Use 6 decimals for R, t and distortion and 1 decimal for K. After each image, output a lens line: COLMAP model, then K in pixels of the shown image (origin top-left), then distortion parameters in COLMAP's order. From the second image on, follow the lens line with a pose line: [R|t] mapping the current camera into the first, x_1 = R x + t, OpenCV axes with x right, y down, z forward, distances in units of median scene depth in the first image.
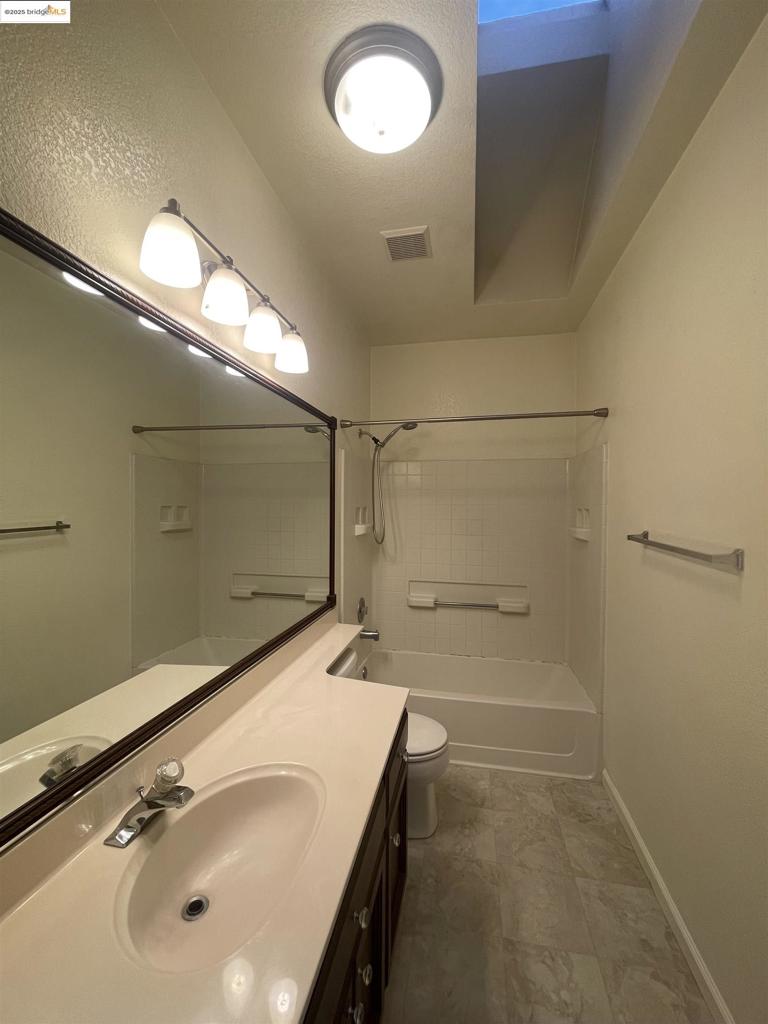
lens RADIAL K [[412.7, 0, 385.0], [0, 412.7, 509.6], [0, 0, 1]] dist [0.000959, 0.000089]
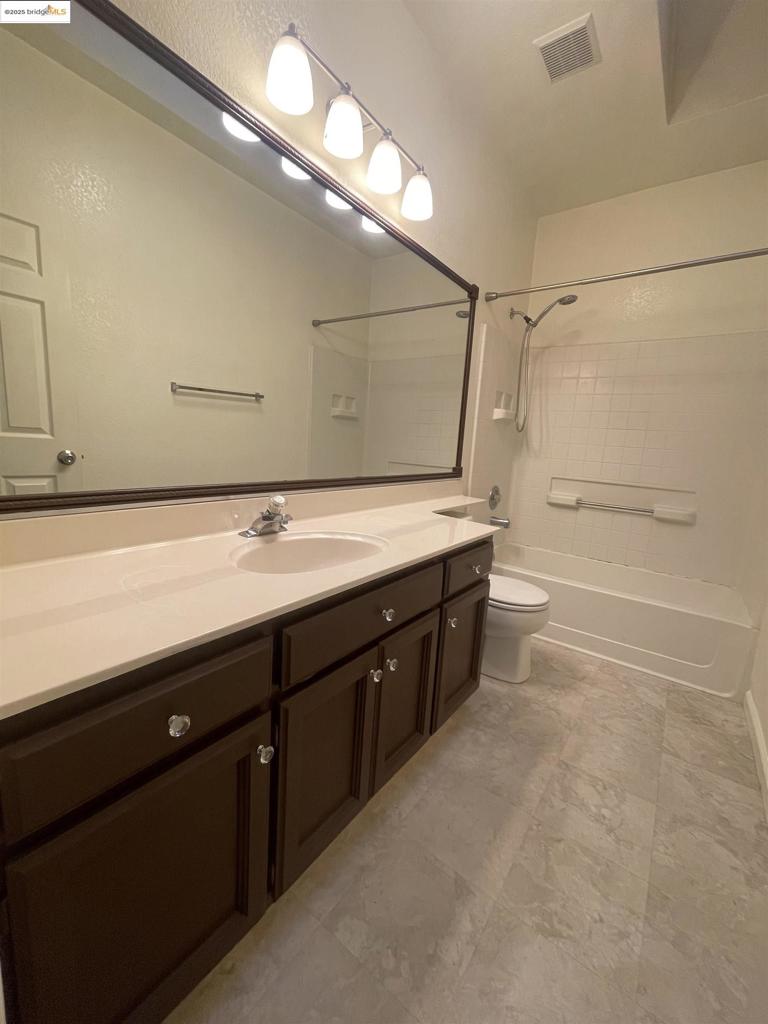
lens RADIAL K [[412.7, 0, 386.3], [0, 412.7, 510.0], [0, 0, 1]] dist [0.000959, 0.000089]
pose [[0.905697, 0.118711, -0.406965, 0.169079], [-0.059735, 0.986151, 0.154720, 0.188379], [0.419696, -0.115819, 0.900245, -0.049102]]
